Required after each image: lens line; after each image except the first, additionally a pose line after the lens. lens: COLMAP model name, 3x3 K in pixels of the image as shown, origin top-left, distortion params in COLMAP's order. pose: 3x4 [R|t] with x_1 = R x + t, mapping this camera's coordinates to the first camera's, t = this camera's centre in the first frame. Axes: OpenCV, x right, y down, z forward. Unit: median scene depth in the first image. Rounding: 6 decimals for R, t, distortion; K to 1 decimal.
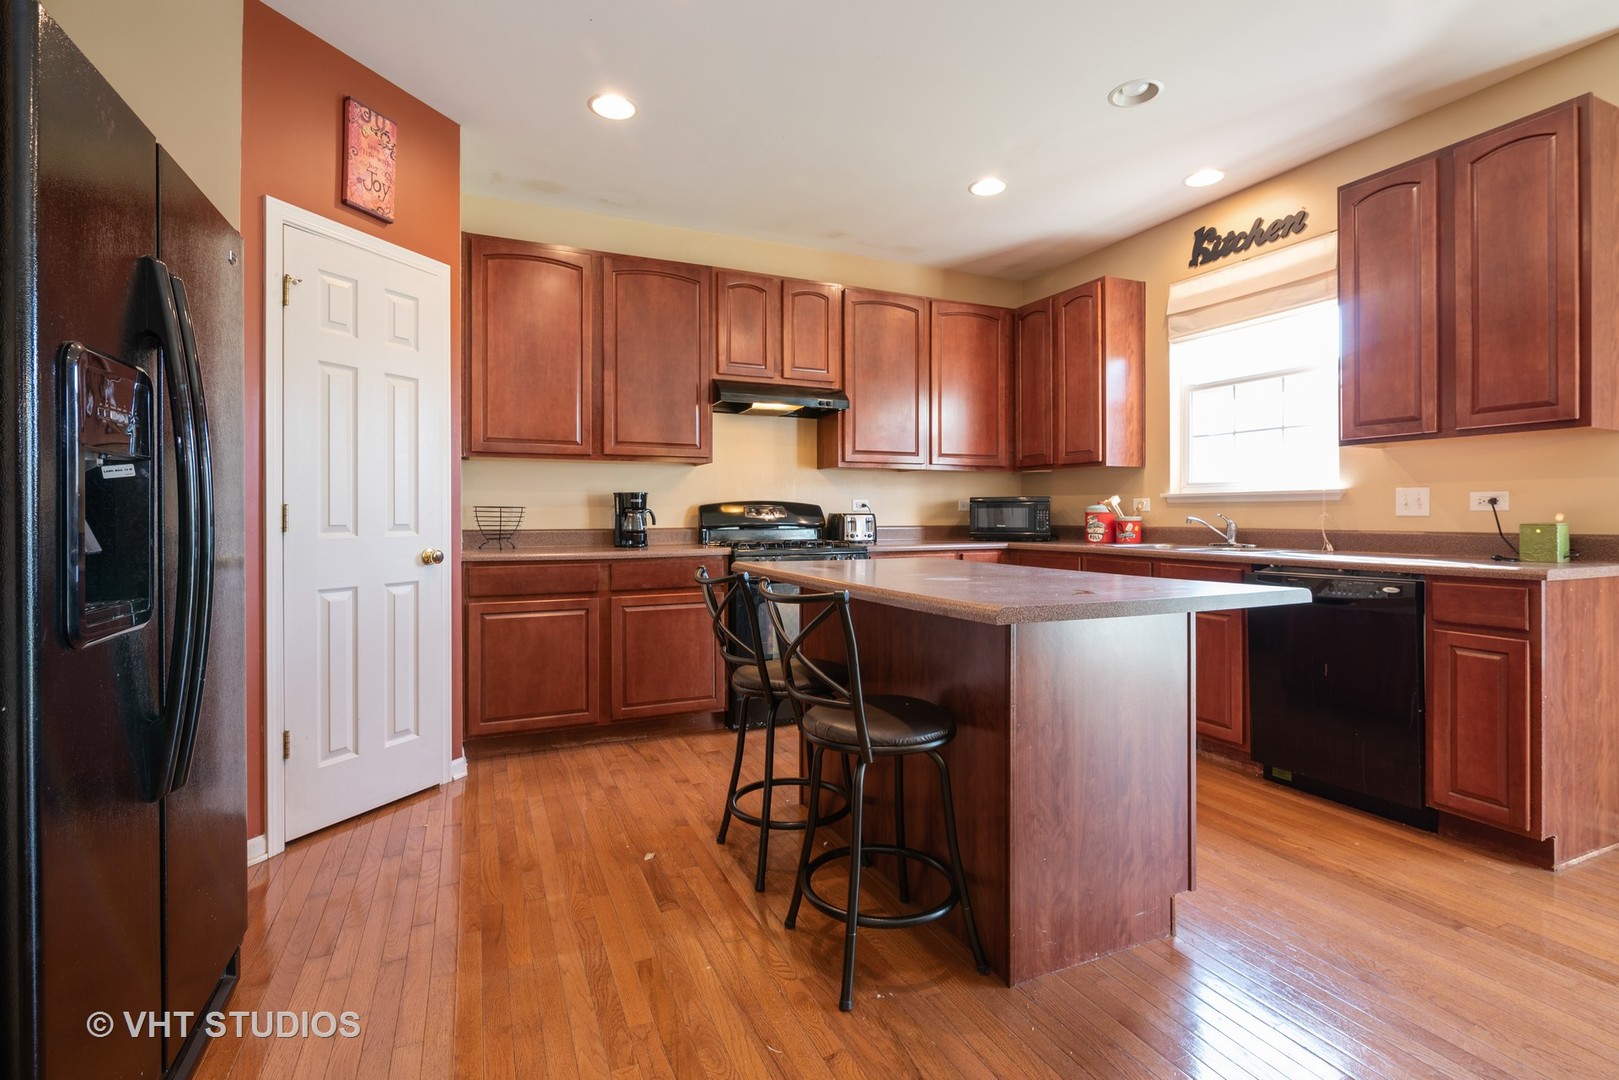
lens RADIAL K [[751.6, 0, 809.3], [0, 751.6, 525.7], [0, 0, 1]] dist [0.000275, -0.000316]
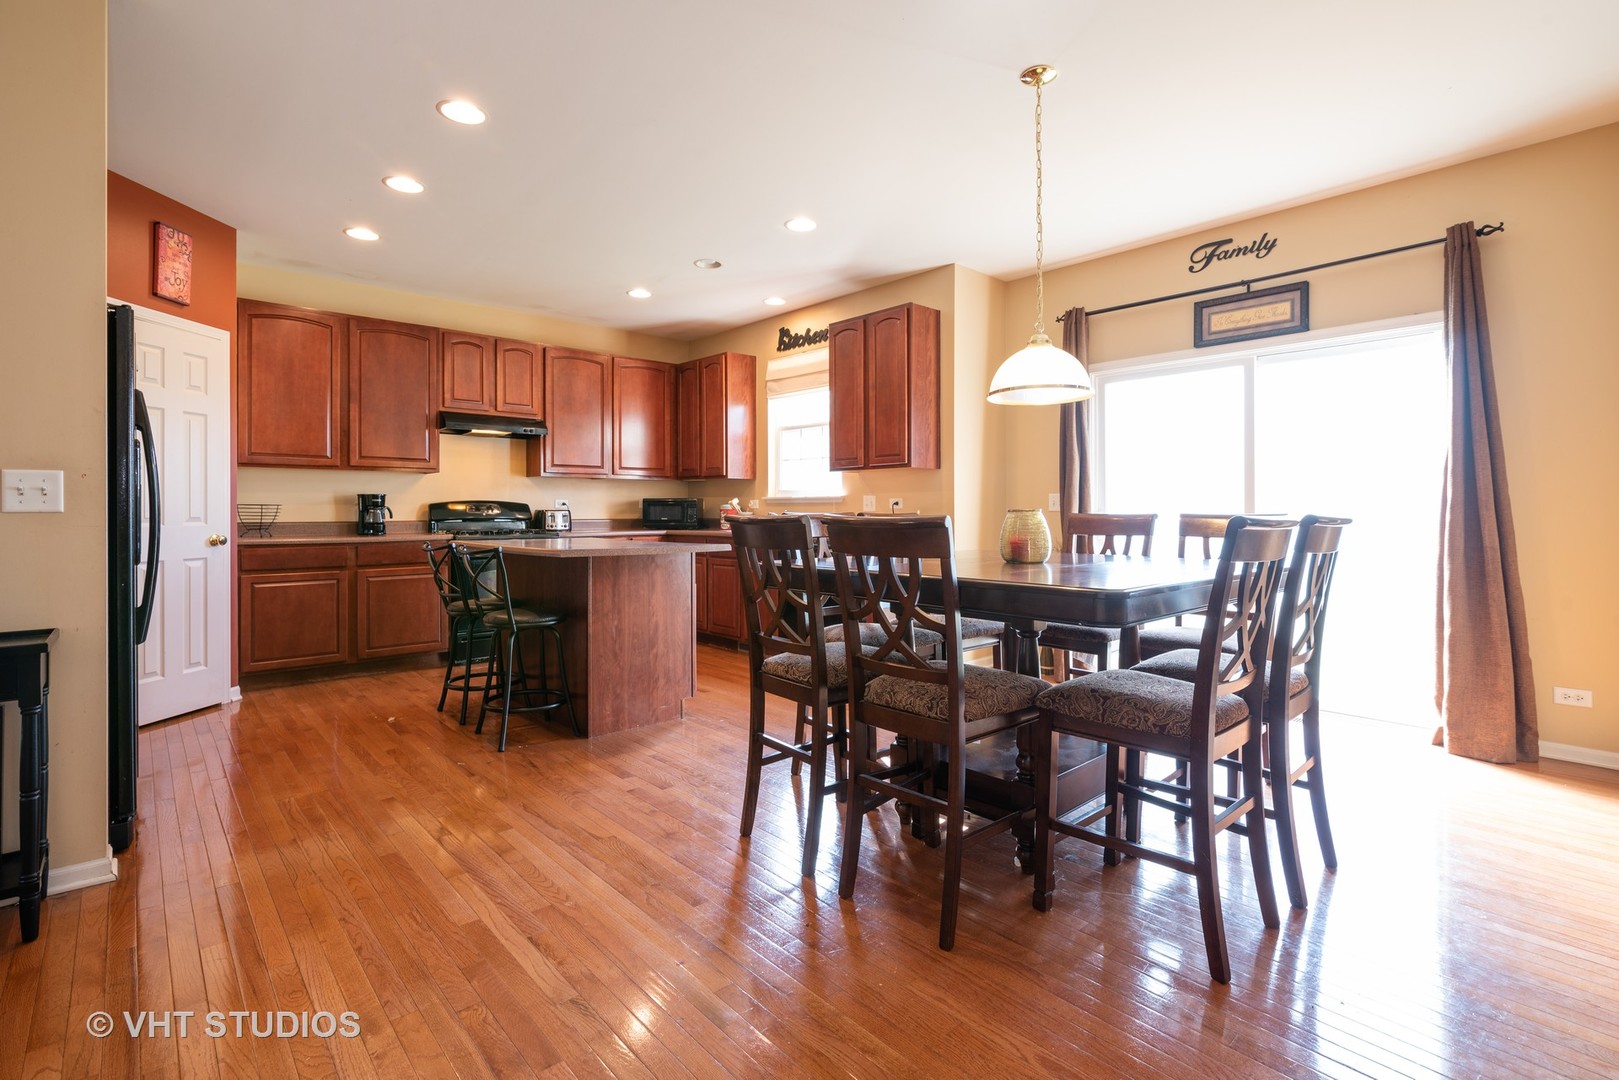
lens RADIAL K [[751.6, 0, 801.1], [0, 751.6, 514.9], [0, 0, 1]] dist [0.000275, -0.000316]
pose [[0.954065, -0.001489, 0.299597, 0.098394], [0.004640, 0.999941, -0.009807, 0.010204], [-0.299565, 0.010746, 0.954015, -0.550349]]
